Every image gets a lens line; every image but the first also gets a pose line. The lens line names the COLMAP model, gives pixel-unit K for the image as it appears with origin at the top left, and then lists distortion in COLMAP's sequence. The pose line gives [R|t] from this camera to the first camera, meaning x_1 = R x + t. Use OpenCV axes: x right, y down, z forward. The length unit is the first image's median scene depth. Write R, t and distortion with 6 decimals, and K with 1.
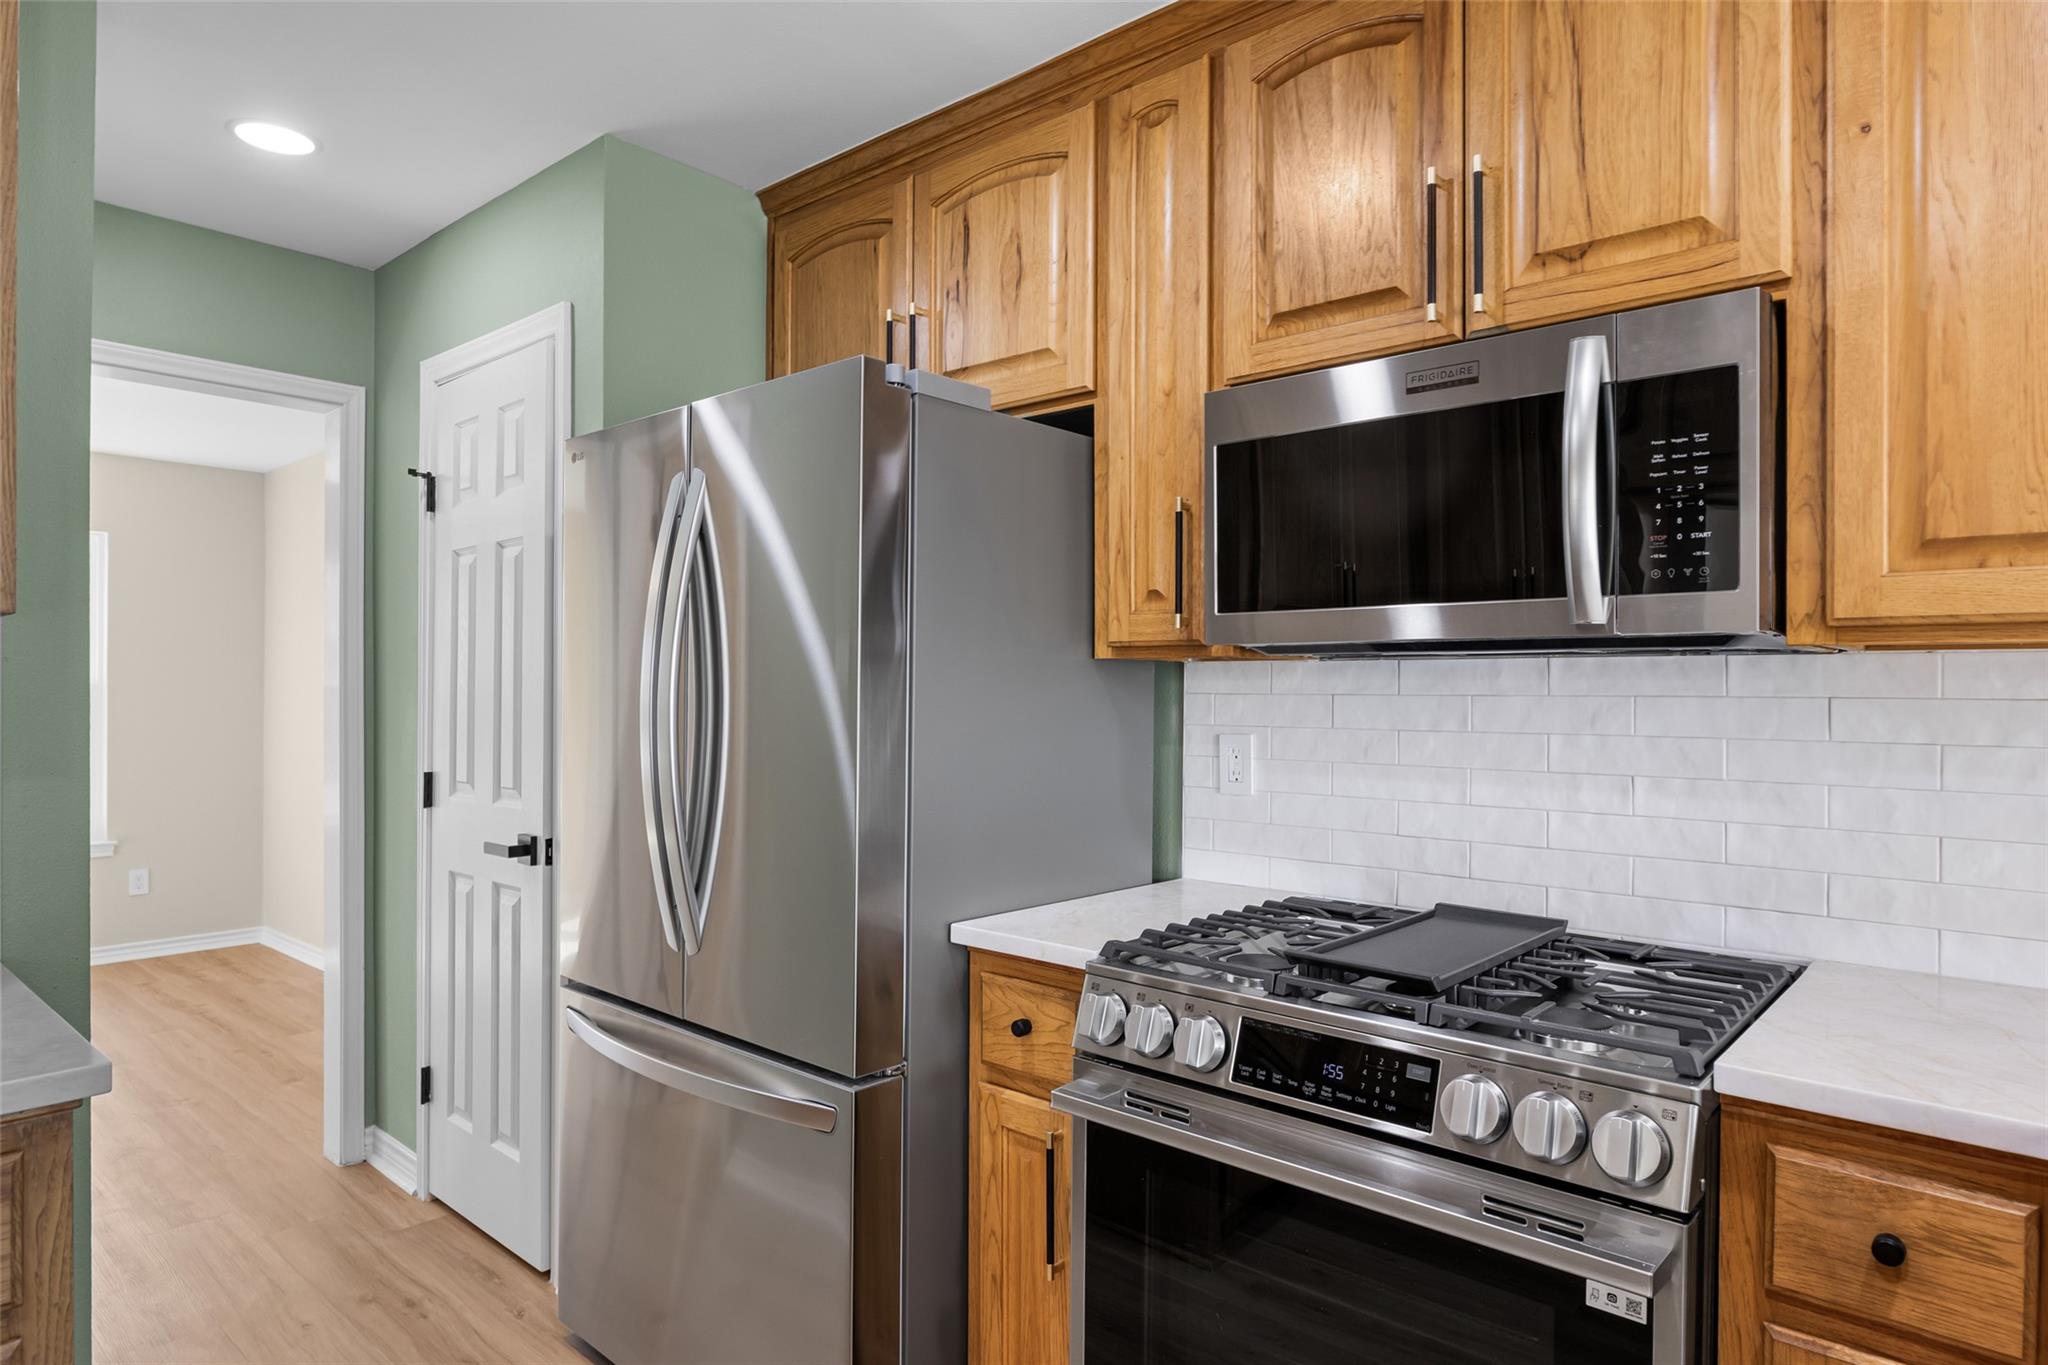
lens RADIAL K [[1182.3, 0, 1024.0], [0, 1182.3, 682.5], [0, 0, 1]] dist [-0.003123, -0.000370]
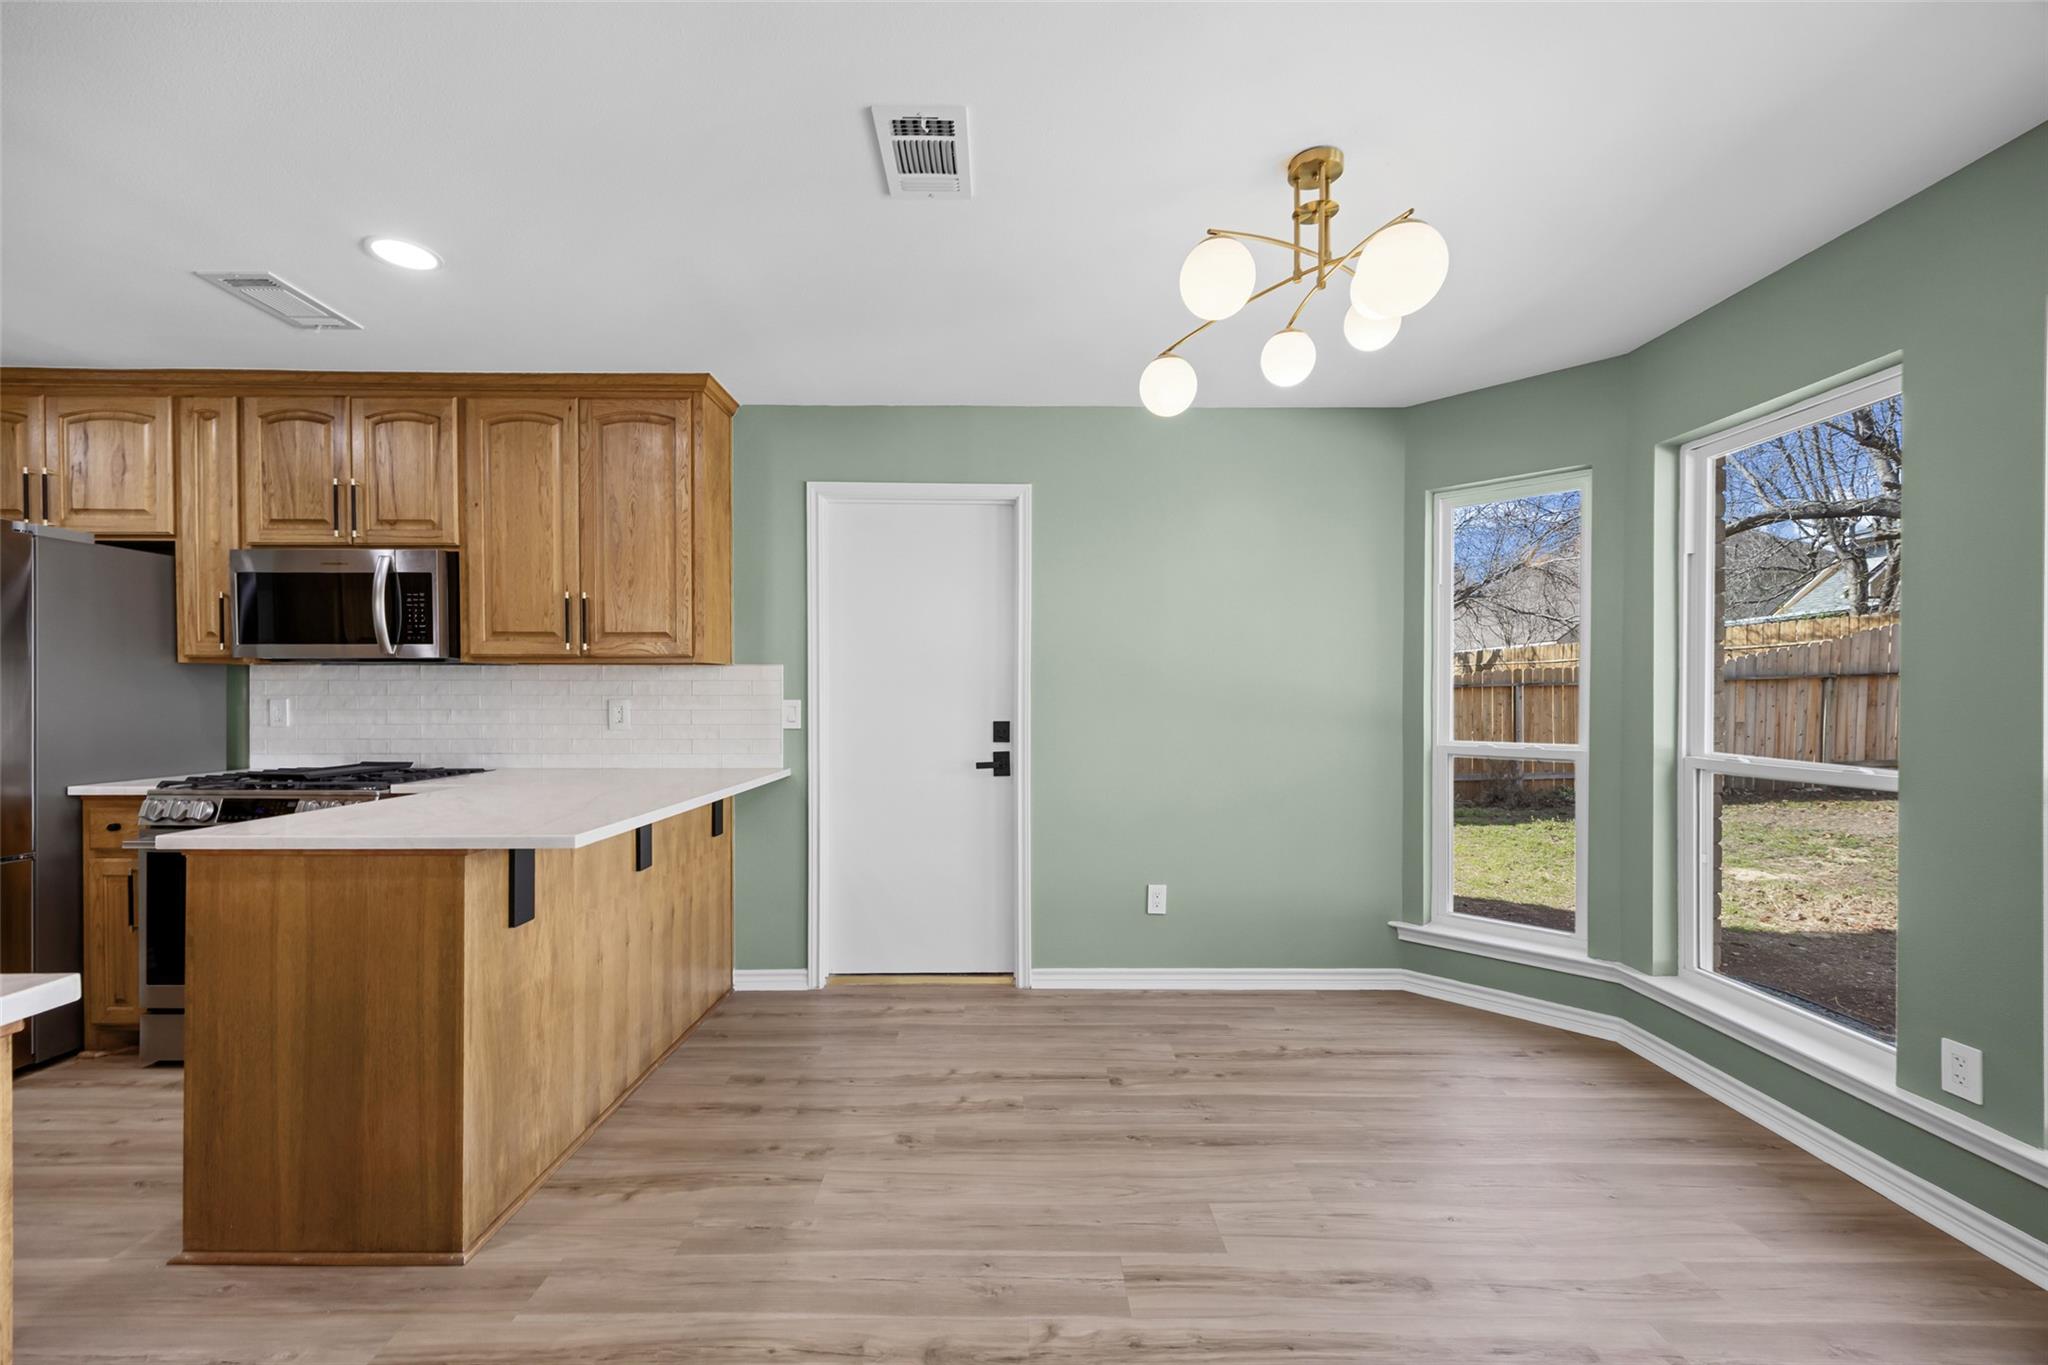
lens RADIAL K [[817.5, 0, 1024.6], [0, 817.5, 694.8], [0, 0, 1]] dist [0.000163, -0.000134]
pose [[0.740075, -0.010243, 0.672447, 0.225685], [-0.000483, 0.999876, 0.015762, 0.015018], [-0.672525, -0.011990, 0.739978, -1.247217]]
